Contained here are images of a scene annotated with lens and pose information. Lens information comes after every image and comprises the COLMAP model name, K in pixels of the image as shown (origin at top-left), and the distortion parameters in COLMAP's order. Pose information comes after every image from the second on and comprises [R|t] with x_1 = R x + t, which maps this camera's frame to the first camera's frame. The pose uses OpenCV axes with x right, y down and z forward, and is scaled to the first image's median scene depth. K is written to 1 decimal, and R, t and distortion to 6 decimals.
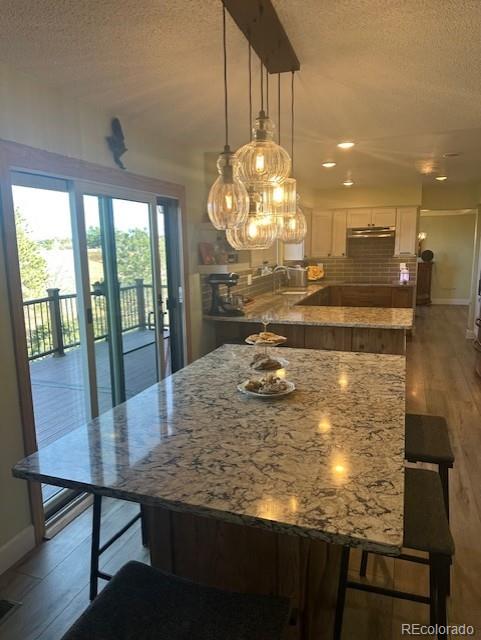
lens RADIAL K [[438.7, 0, 240.5], [0, 438.7, 320.0], [0, 0, 1]] dist [0.101825, -0.136369]
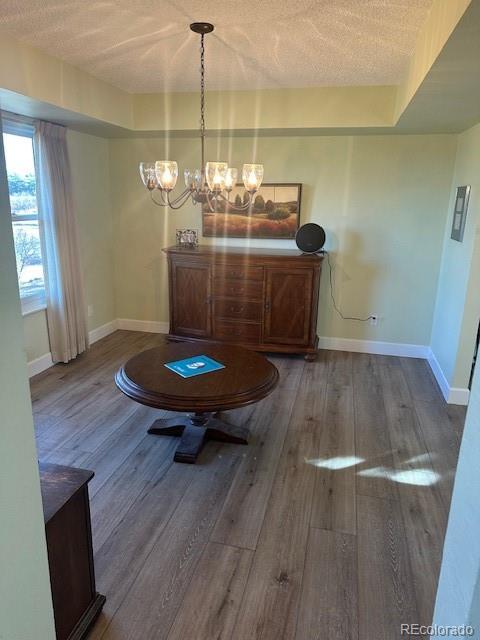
lens RADIAL K [[438.7, 0, 240.0], [0, 438.7, 320.0], [0, 0, 1]] dist [0.101825, -0.136369]
pose [[0.991584, 0.004232, 0.129393, 0.504877], [-0.016233, 0.995642, 0.091838, -0.175109], [-0.128441, -0.093165, 0.987331, 1.007070]]
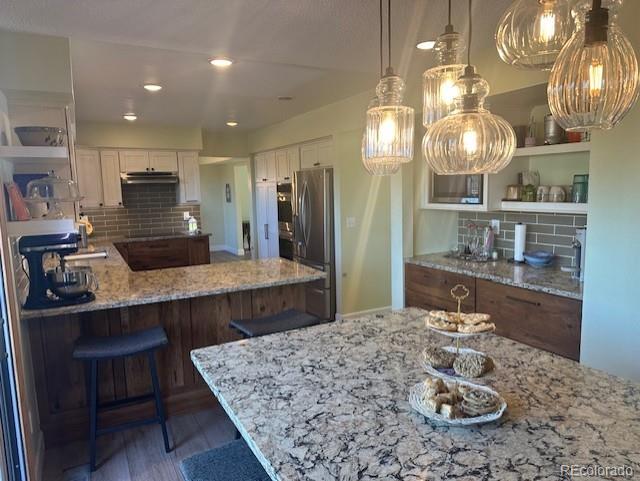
lens RADIAL K [[438.7, 0, 321.3], [0, 438.7, 241.8], [0, 0, 1]] dist [0.101825, -0.136369]
pose [[0.660903, -0.090747, 0.744965, -0.155156], [0.139813, 0.990172, -0.003420, -0.027789], [-0.737333, 0.106416, 0.667095, 0.214116]]
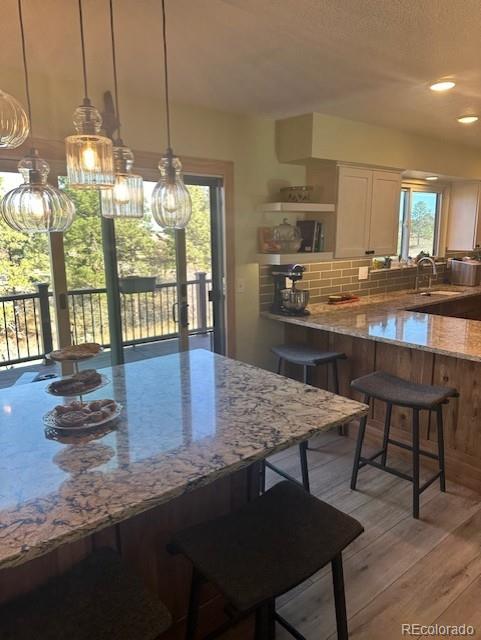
lens RADIAL K [[443.4, 0, 249.7], [0, 443.4, 318.3], [0, 0, 1]] dist [0.094553, -0.139531]
pose [[0.866195, 0.102499, -0.489080, 0.207051], [-0.090338, 0.994731, 0.048476, -0.023885], [0.491472, 0.002193, 0.870891, 0.140670]]
